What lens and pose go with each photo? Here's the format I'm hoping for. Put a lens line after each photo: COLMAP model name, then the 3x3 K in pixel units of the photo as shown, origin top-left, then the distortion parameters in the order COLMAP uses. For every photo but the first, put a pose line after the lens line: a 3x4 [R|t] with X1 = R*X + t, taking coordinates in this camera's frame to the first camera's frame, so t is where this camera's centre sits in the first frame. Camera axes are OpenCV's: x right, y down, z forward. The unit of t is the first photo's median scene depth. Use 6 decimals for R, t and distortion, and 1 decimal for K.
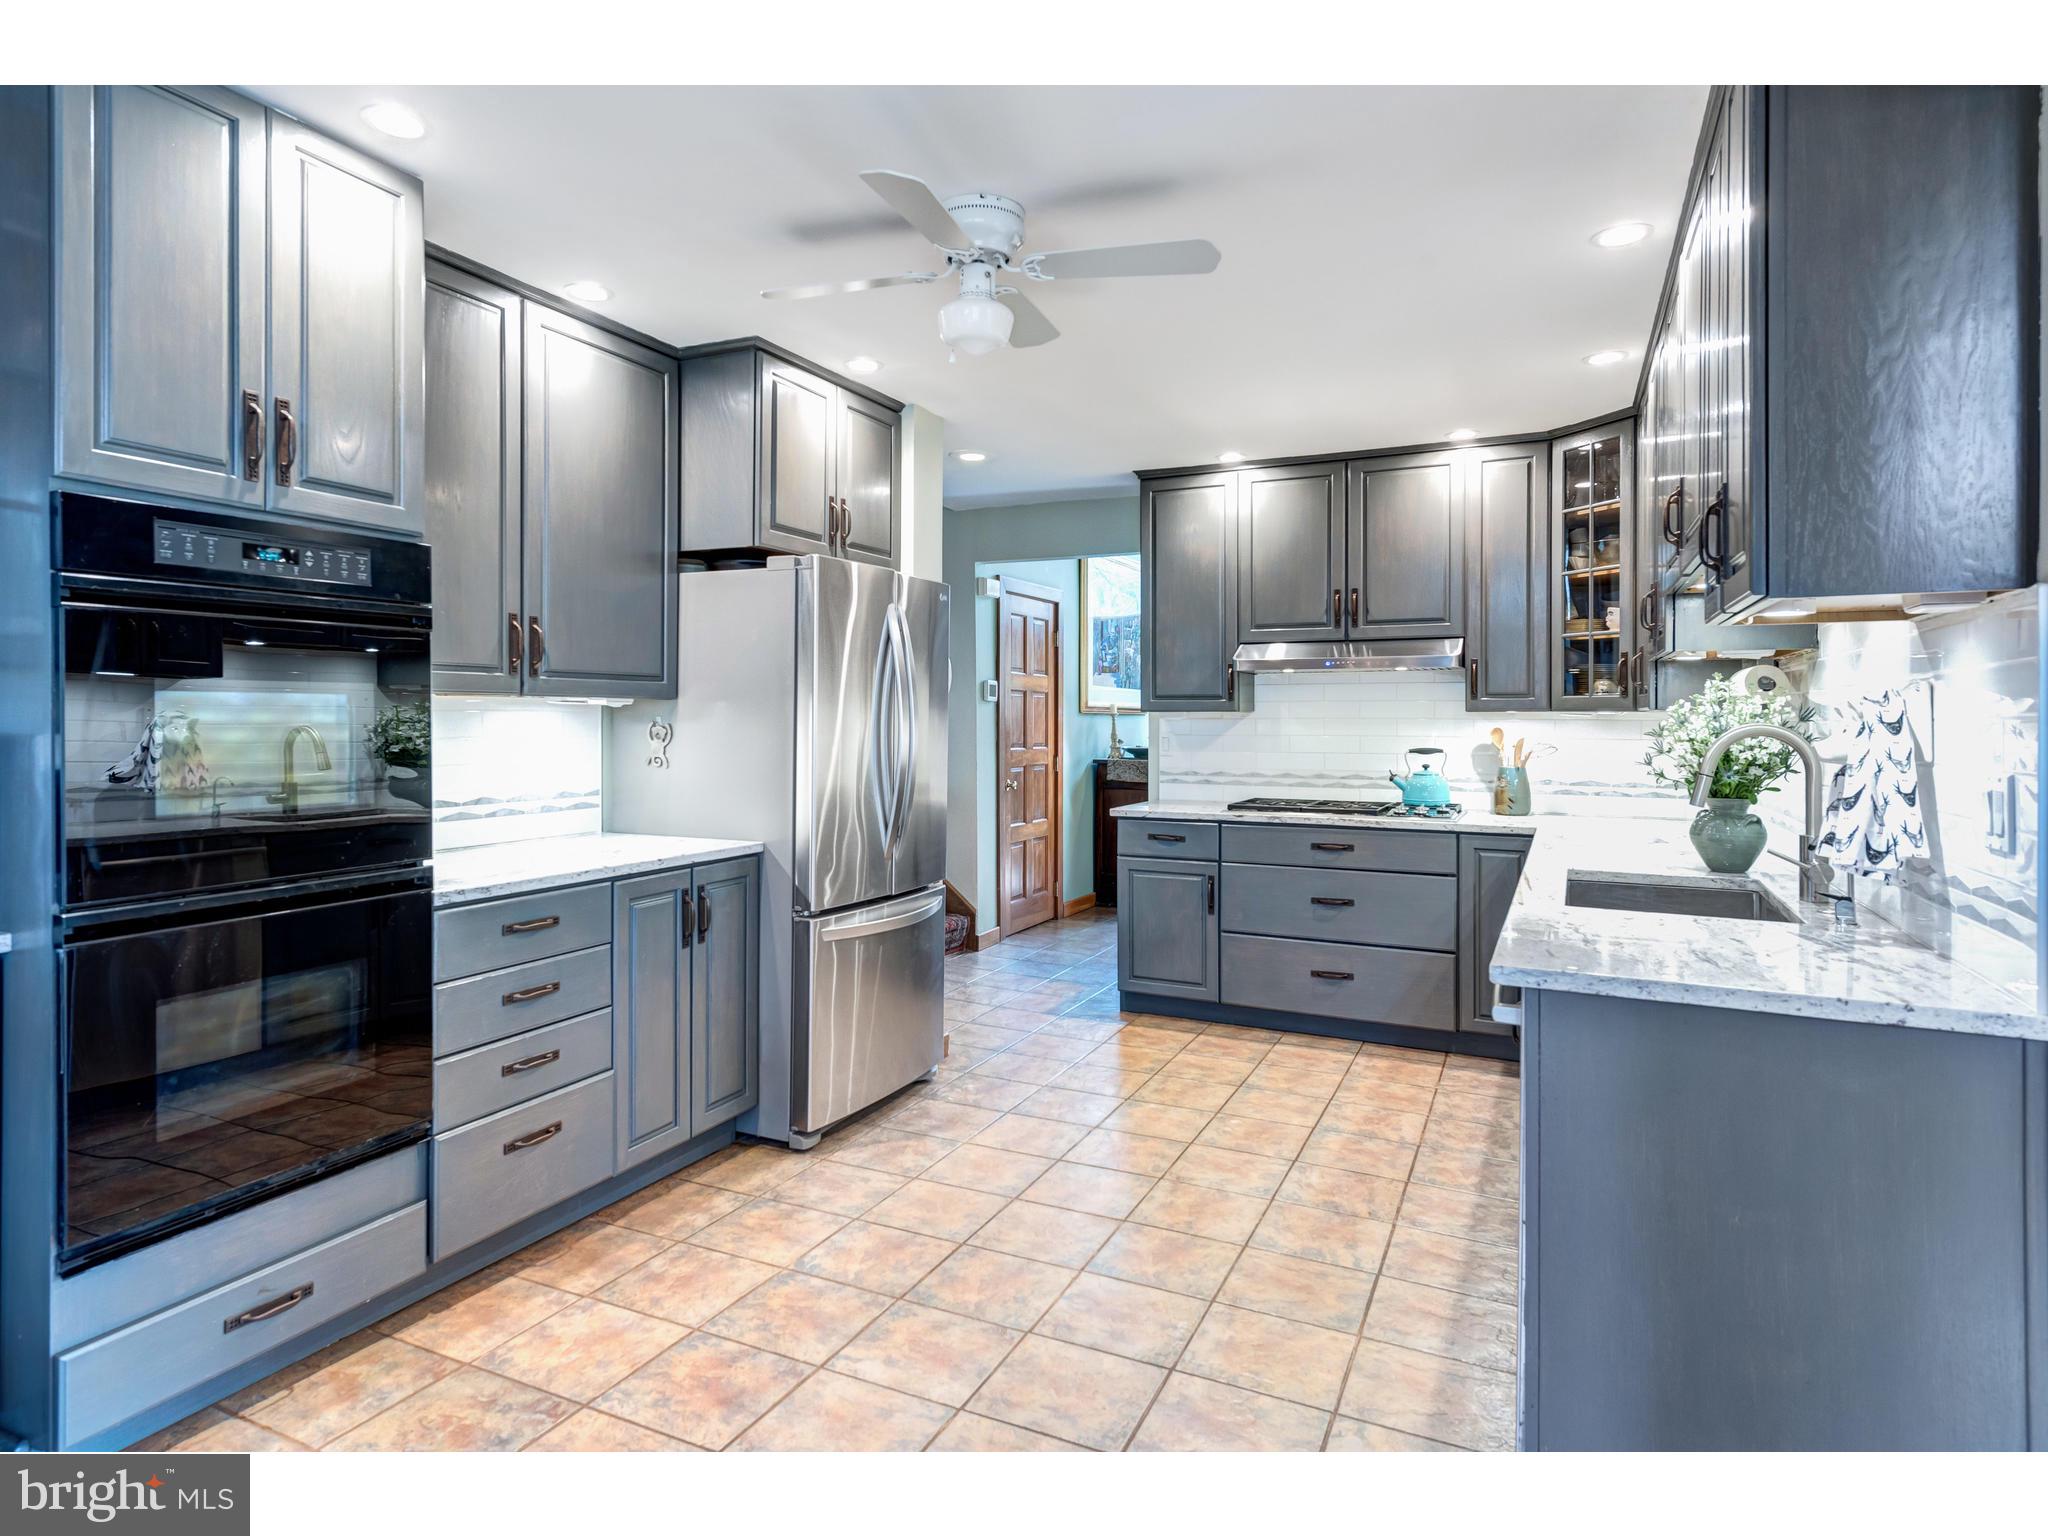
lens RADIAL K [[1149.3, 0, 1033.3], [0, 1149.3, 733.3], [0, 0, 1]] dist [0.024851, -0.002590]
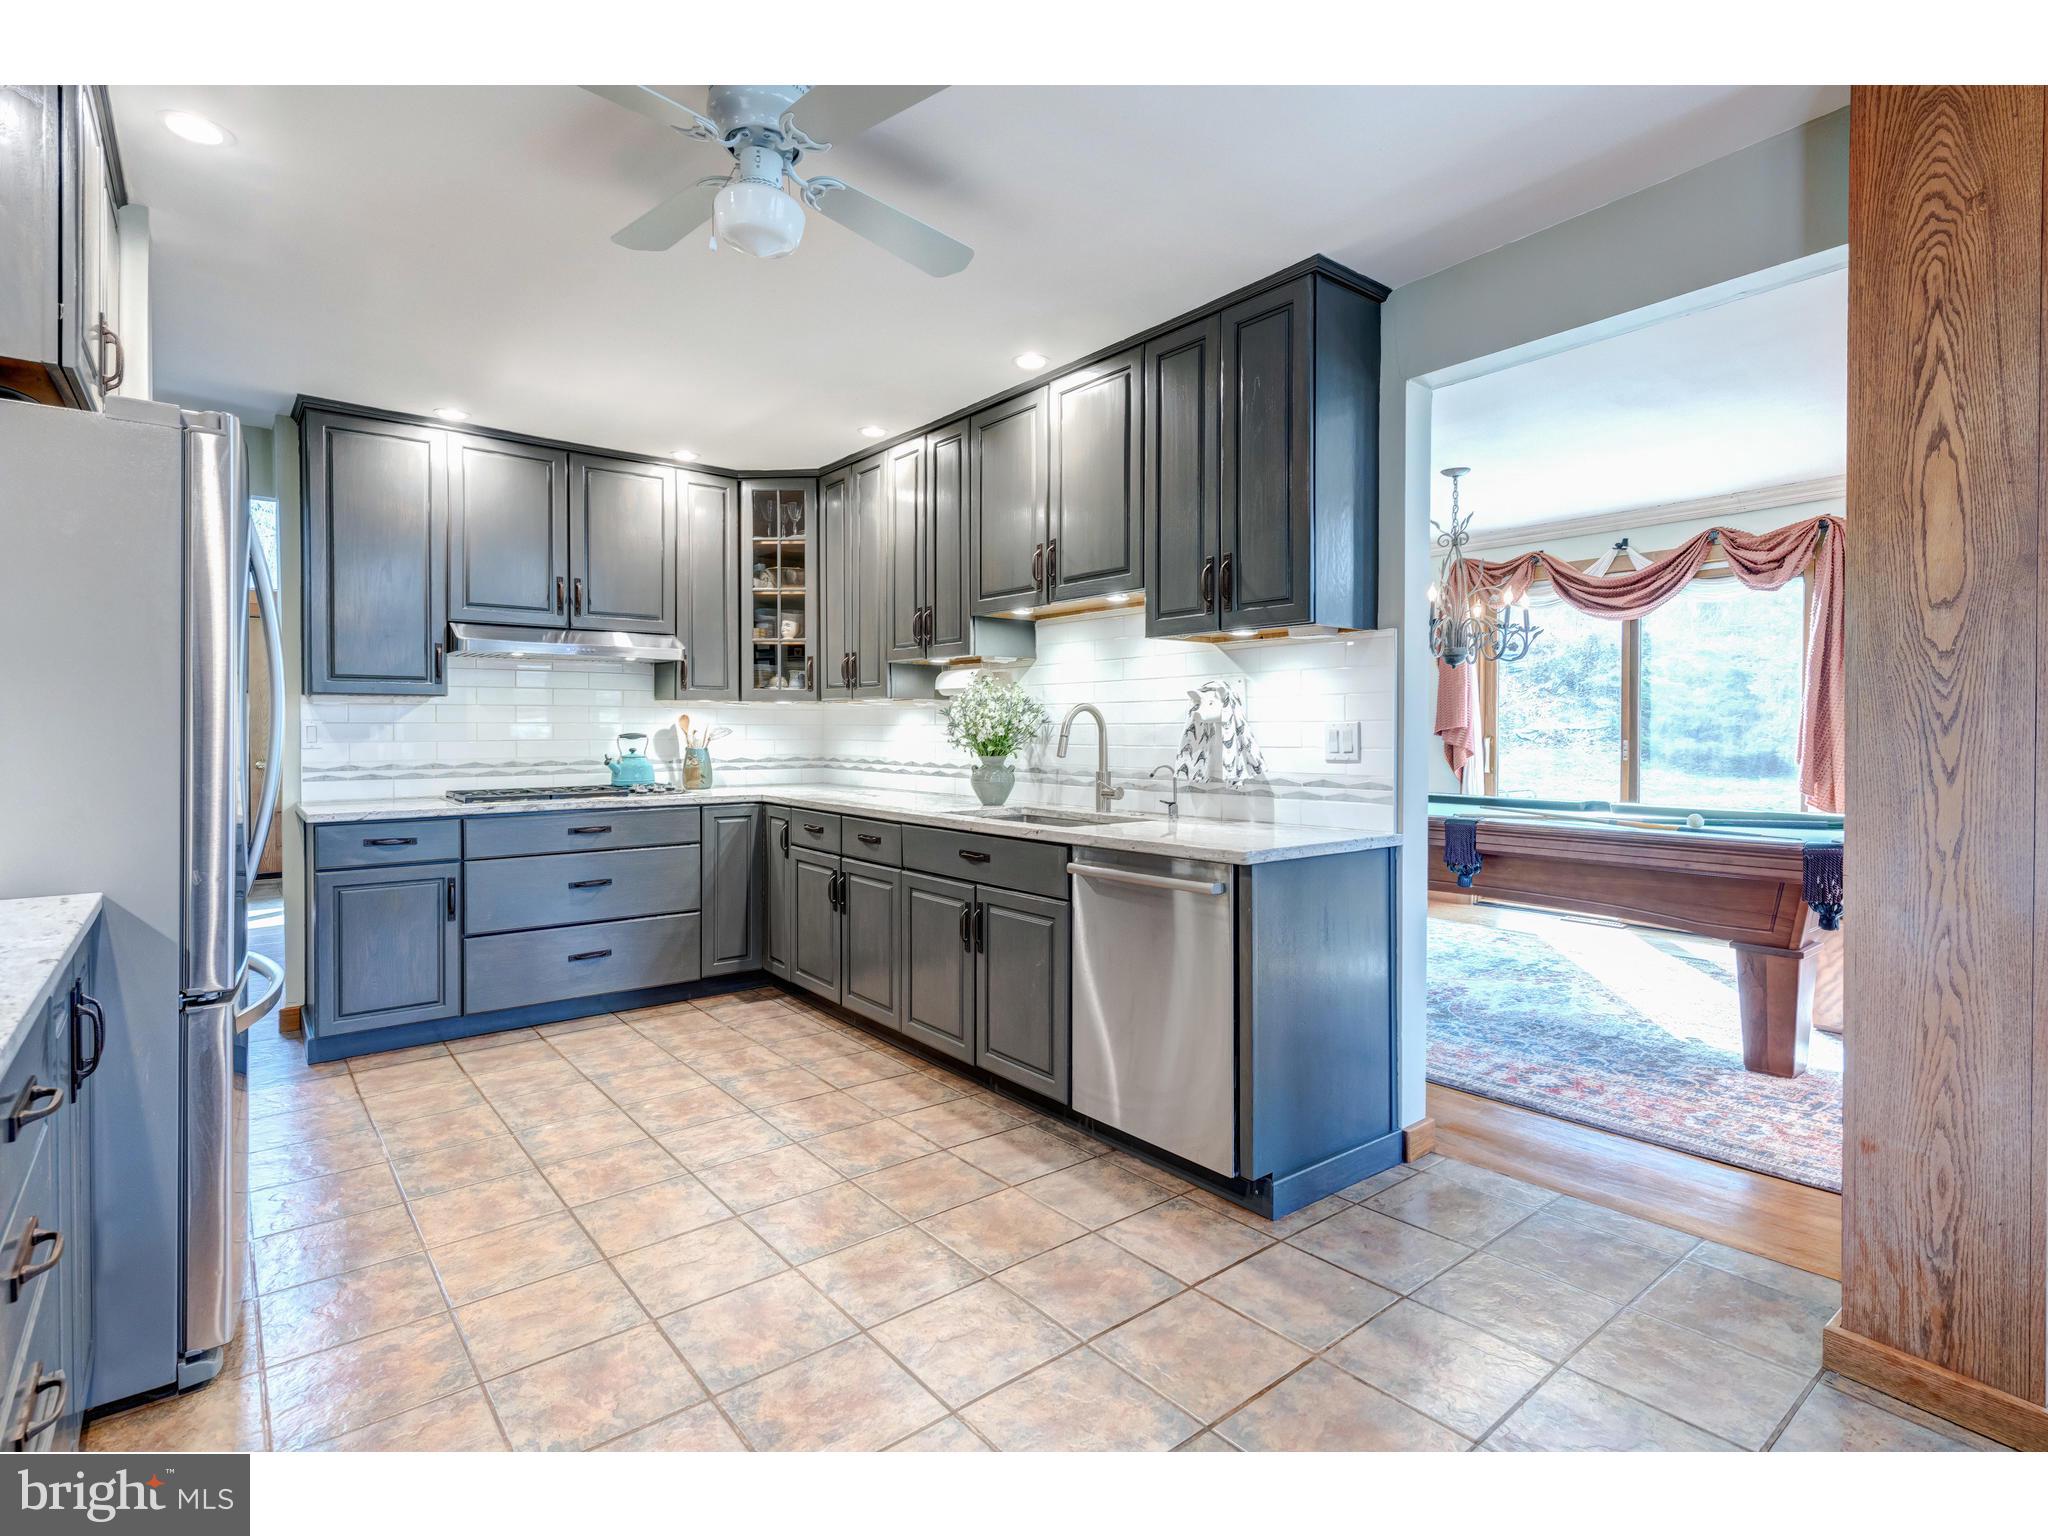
lens RADIAL K [[966.0, 0, 1025.5], [0, 966.0, 743.9], [0, 0, 1]] dist [0.017597, -0.005308]
pose [[0.448933, -0.020570, 0.893329, -0.450265], [0.013100, 0.999779, 0.016438, 0.018282], [-0.893469, 0.004323, 0.449103, 0.364189]]
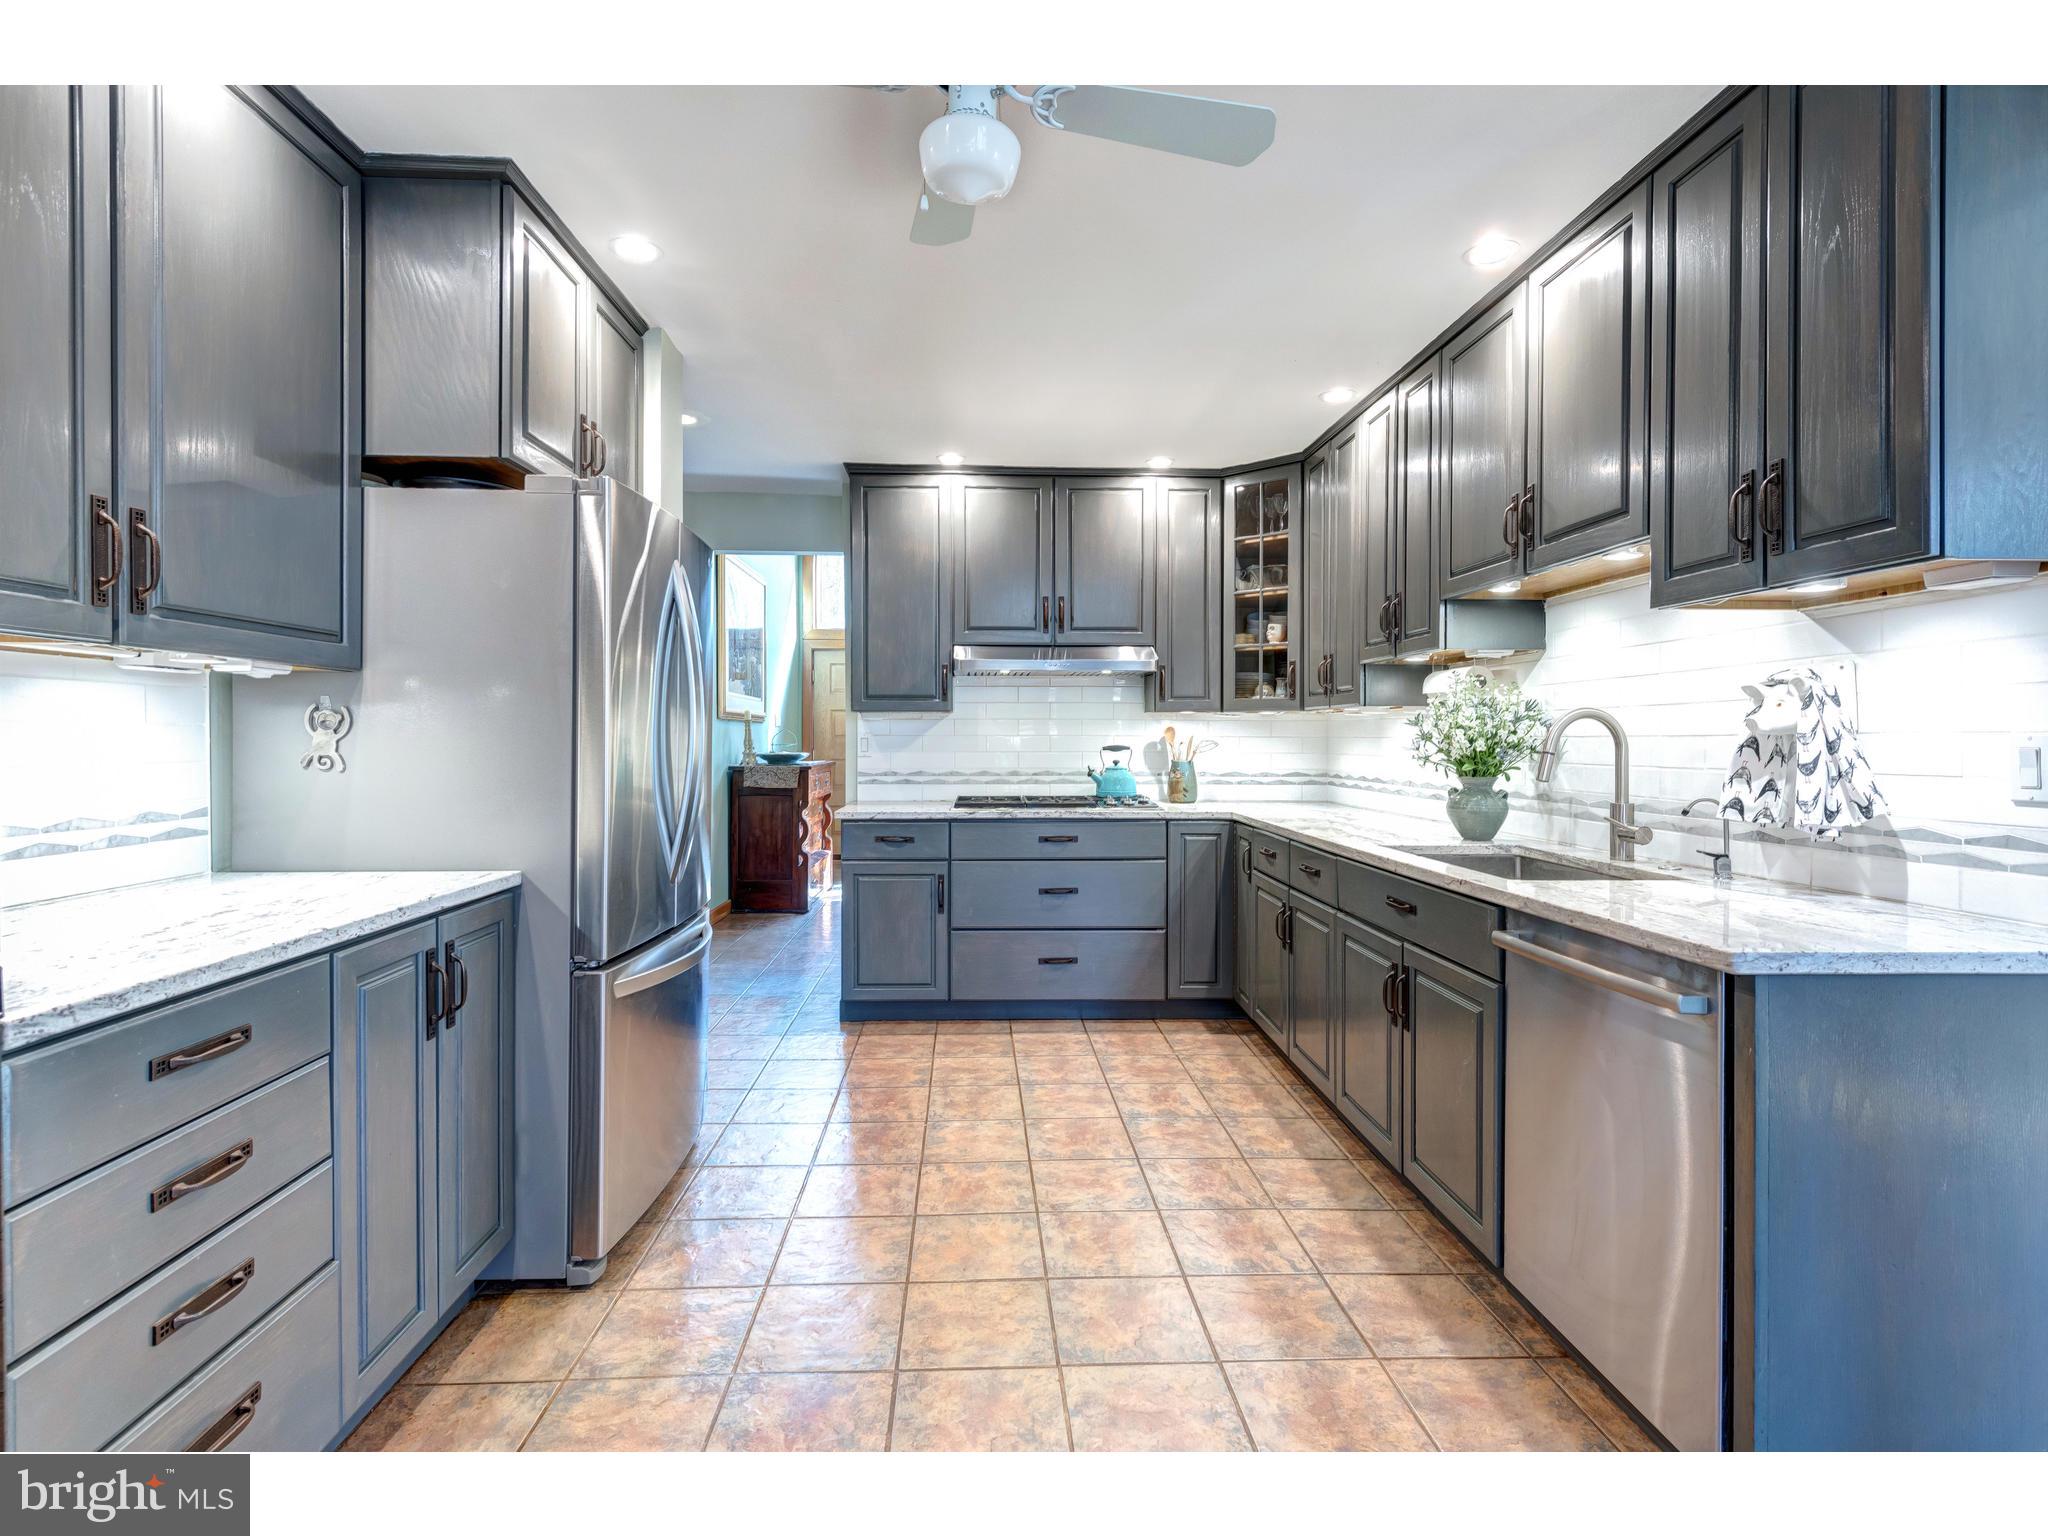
lens RADIAL K [[966.0, 0, 1036.0], [0, 966.0, 750.1], [0, 0, 1]] dist [0.017597, -0.005308]
pose [[0.886110, -0.009287, 0.463383, -0.225667], [0.008655, 0.999956, 0.003491, 0.019169], [-0.463395, 0.000918, 0.886151, 0.306980]]
